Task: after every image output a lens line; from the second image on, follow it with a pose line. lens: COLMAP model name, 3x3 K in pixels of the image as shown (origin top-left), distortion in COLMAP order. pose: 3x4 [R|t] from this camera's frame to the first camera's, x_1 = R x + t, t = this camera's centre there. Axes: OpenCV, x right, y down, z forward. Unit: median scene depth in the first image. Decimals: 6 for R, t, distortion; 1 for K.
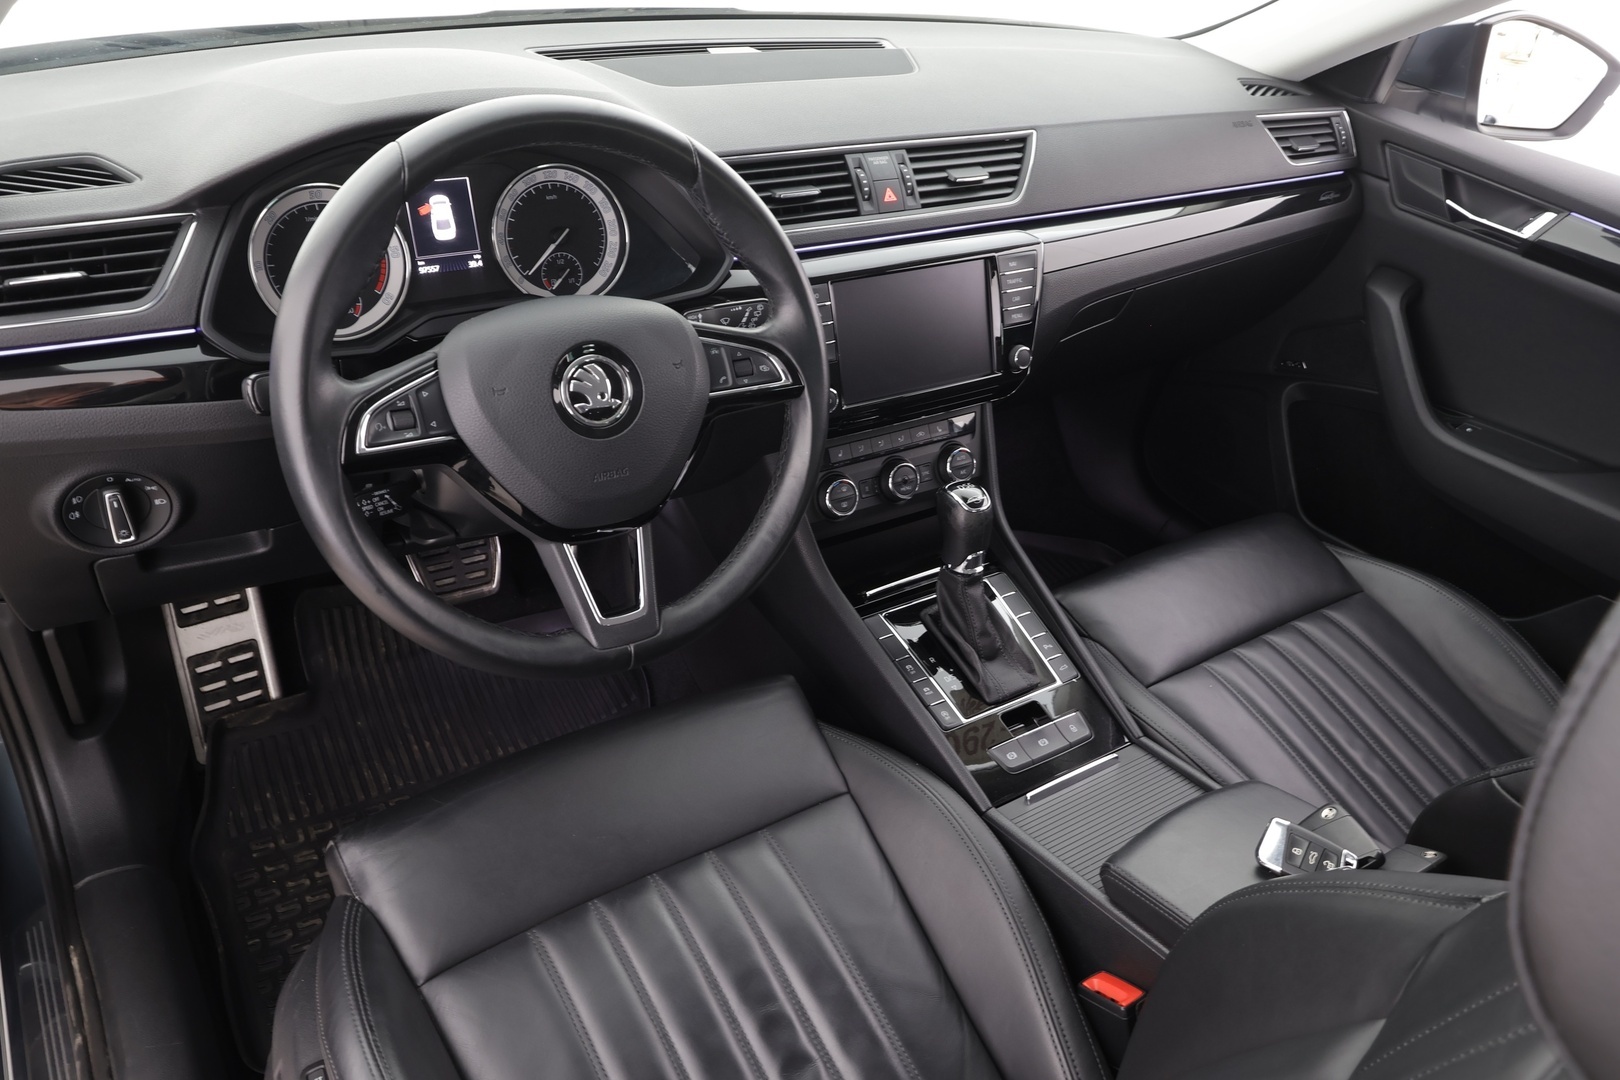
lens RADIAL K [[1157.5, 0, 802.2], [0, 1157.5, 557.2], [0, 0, 1]] dist [-0.004625, -0.001642]
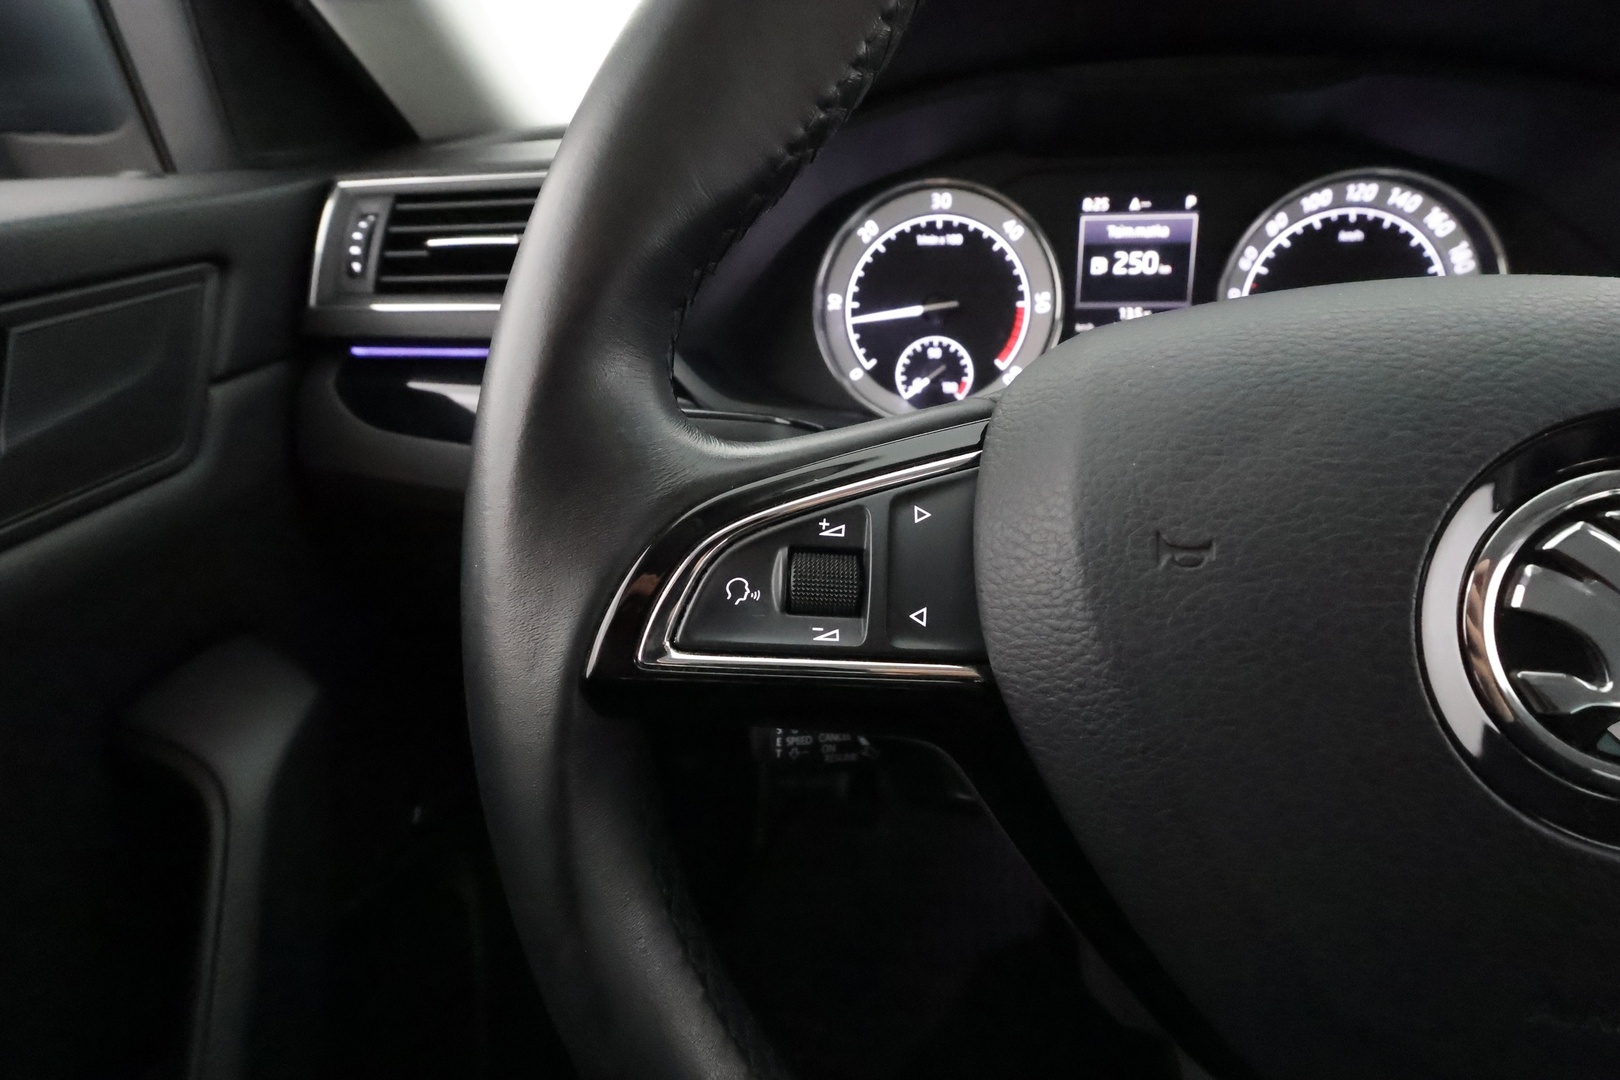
lens RADIAL K [[739.1, 0, 827.0], [0, 739.1, 539.4], [0, 0, 1]] dist [-0.005472, 0.001514]
pose [[0.770417, 0.193047, -0.607610, -0.154313], [-0.277050, 0.959736, -0.046361, -0.081902], [0.574196, 0.204056, 0.792881, 0.570870]]
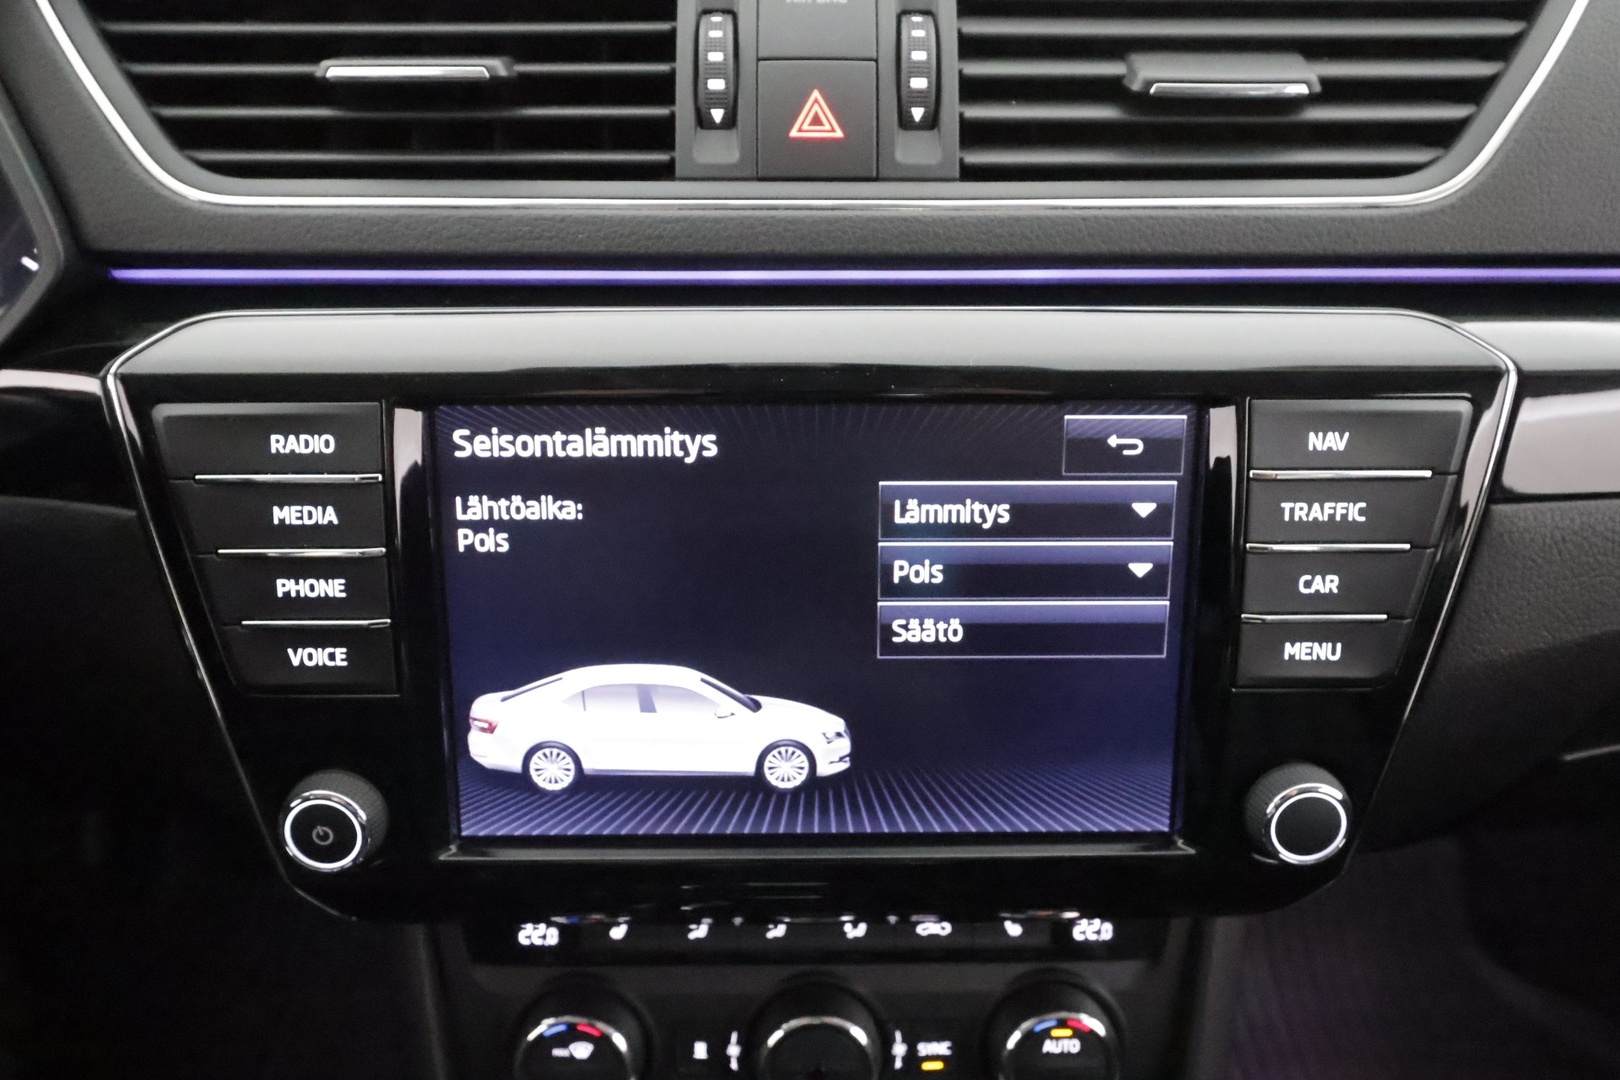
lens RADIAL K [[1109.4, 0, 802.6], [0, 1109.4, 543.0], [0, 0, 1]] dist [-0.007037, 0.001718]
pose [[0.841413, 0.205984, -0.499594, 0.222940], [-0.242410, 0.970139, -0.008274, -0.218383], [0.482971, 0.128069, 0.866220, 0.802471]]
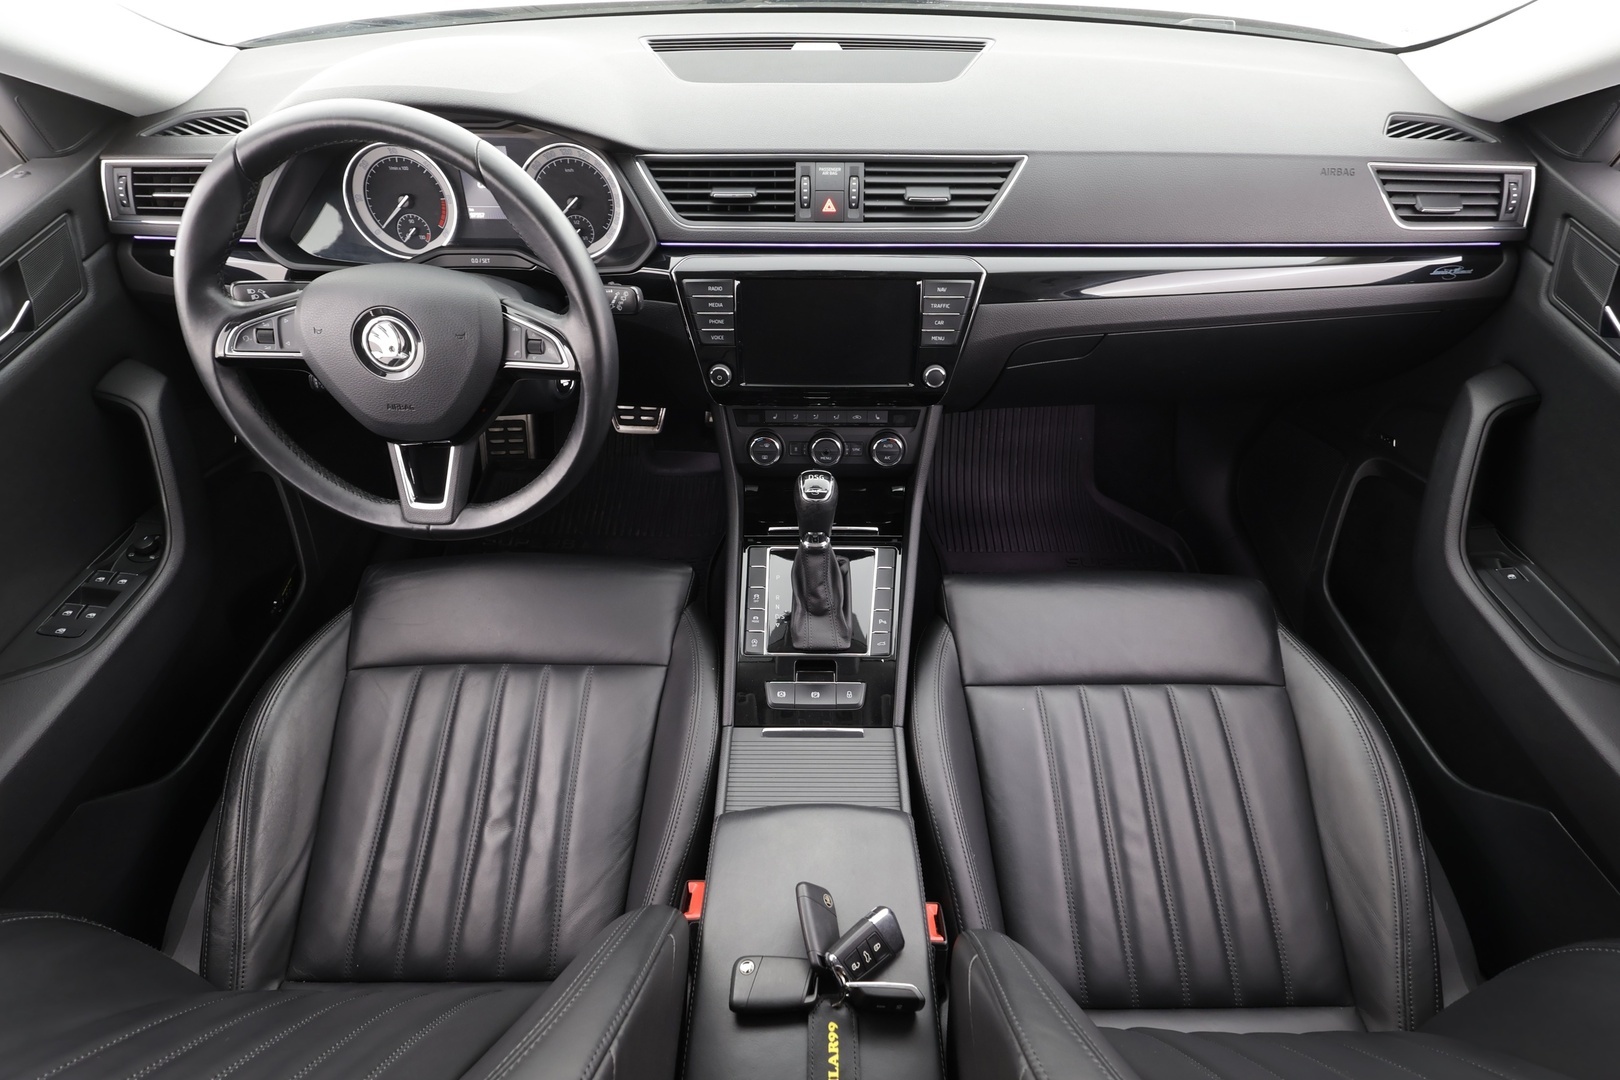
lens RADIAL K [[739.1, 0, 808.0], [0, 739.1, 545.6], [0, 0, 1]] dist [-0.005472, 0.001514]
pose [[0.832109, 0.354775, -0.426297, 0.483822], [-0.249852, 0.926018, 0.282958, -0.209186], [0.495145, -0.128941, 0.859189, 0.342874]]
